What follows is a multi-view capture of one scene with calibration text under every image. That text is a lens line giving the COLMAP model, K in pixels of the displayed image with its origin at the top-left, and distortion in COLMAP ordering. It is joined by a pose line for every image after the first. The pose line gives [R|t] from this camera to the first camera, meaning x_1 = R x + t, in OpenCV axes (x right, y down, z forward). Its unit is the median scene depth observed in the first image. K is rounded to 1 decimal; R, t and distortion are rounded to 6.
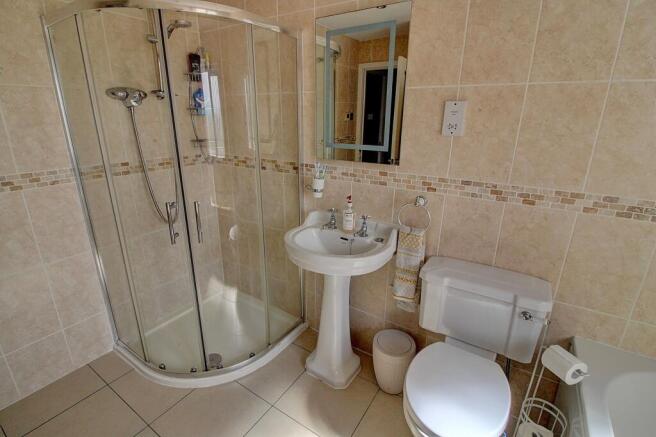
lens RADIAL K [[309.6, 0, 326.6], [0, 309.6, 214.0], [0, 0, 1]] dist [-0.004078, -0.010331]
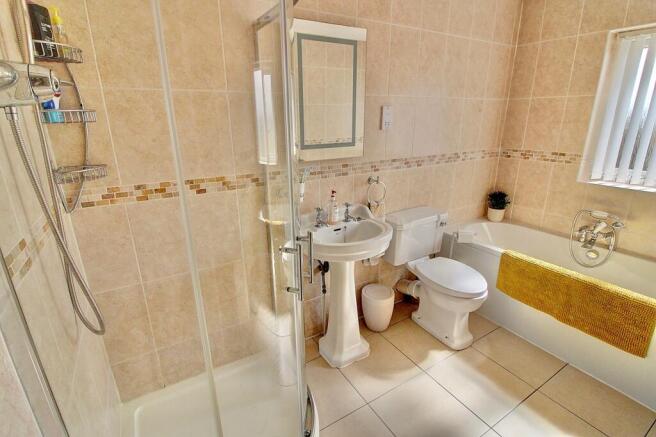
lens RADIAL K [[309.6, 0, 326.6], [0, 309.6, 216.1], [0, 0, 1]] dist [-0.004078, -0.010331]
pose [[0.443052, -0.283900, 0.850356, -0.896396], [0.288395, 0.943248, 0.164653, -0.159989], [-0.848842, 0.172289, 0.499783, 0.485404]]
